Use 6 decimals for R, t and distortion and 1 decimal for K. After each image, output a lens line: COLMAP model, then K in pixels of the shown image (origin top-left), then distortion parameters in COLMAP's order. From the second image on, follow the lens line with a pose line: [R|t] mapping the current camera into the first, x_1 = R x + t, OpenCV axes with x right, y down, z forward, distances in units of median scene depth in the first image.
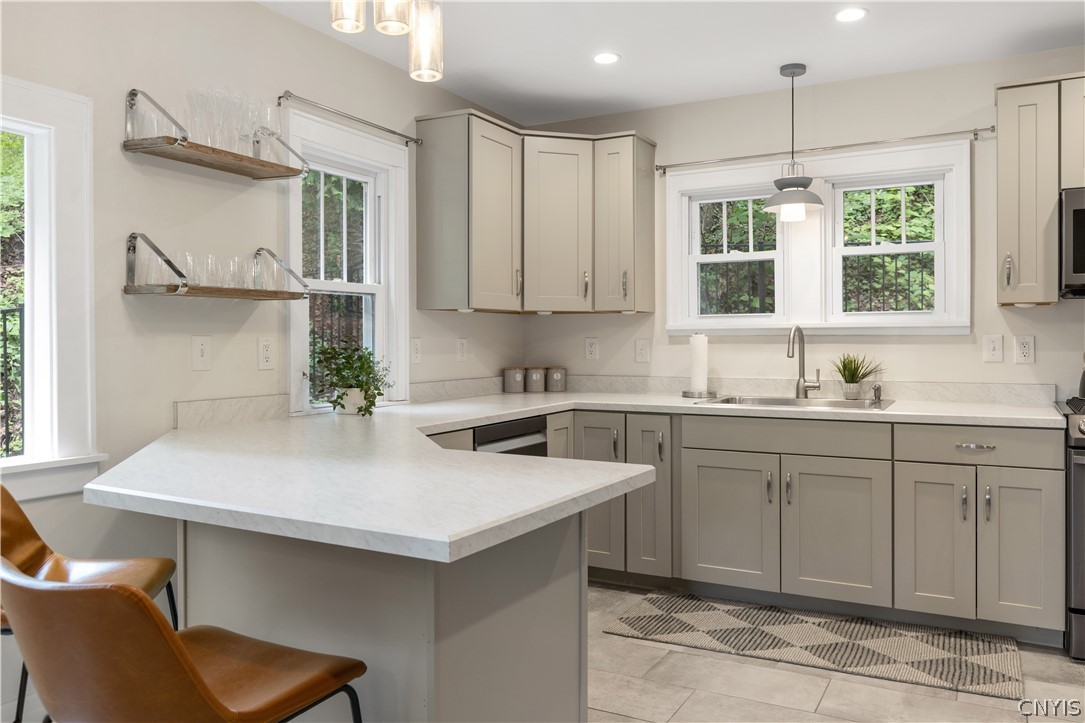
lens RADIAL K [[831.8, 0, 542.4], [0, 831.8, 336.6], [0, 0, 1]] dist [-0.006080, 0.001228]
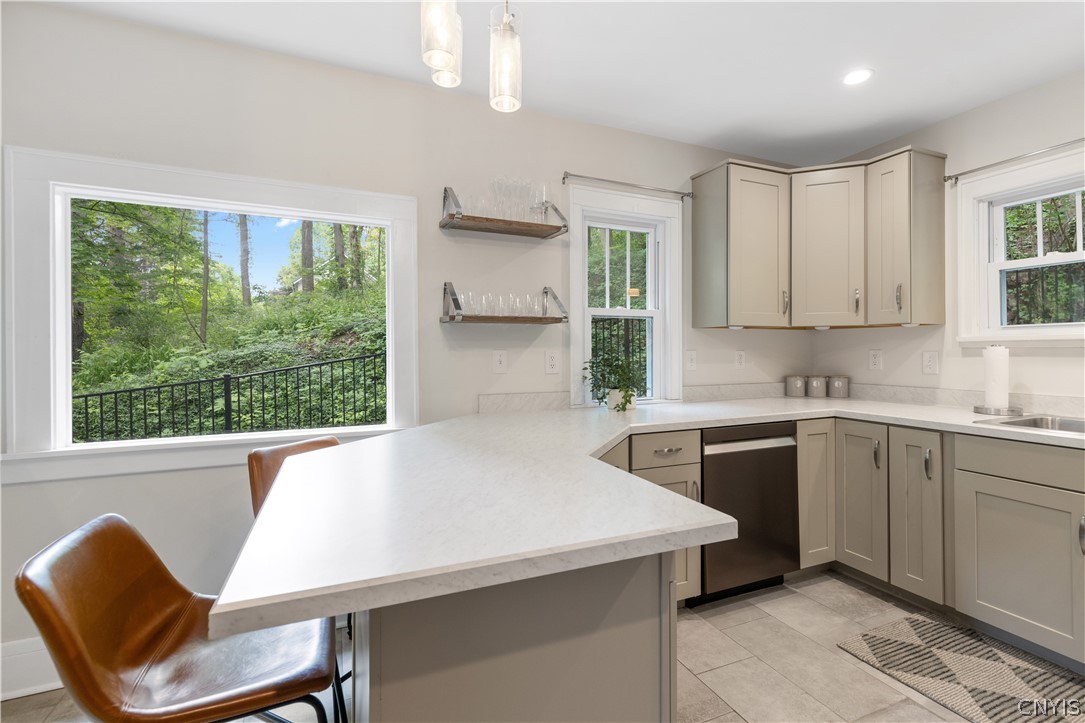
lens RADIAL K [[500.8, 0, 545.7], [0, 500.8, 347.7], [0, 0, 1]] dist [0.001888, -0.000547]
pose [[0.790490, -0.004032, -0.612461, 0.157764], [0.003684, 0.999992, -0.001829, -0.002197], [0.612464, -0.000810, 0.790498, 0.292252]]
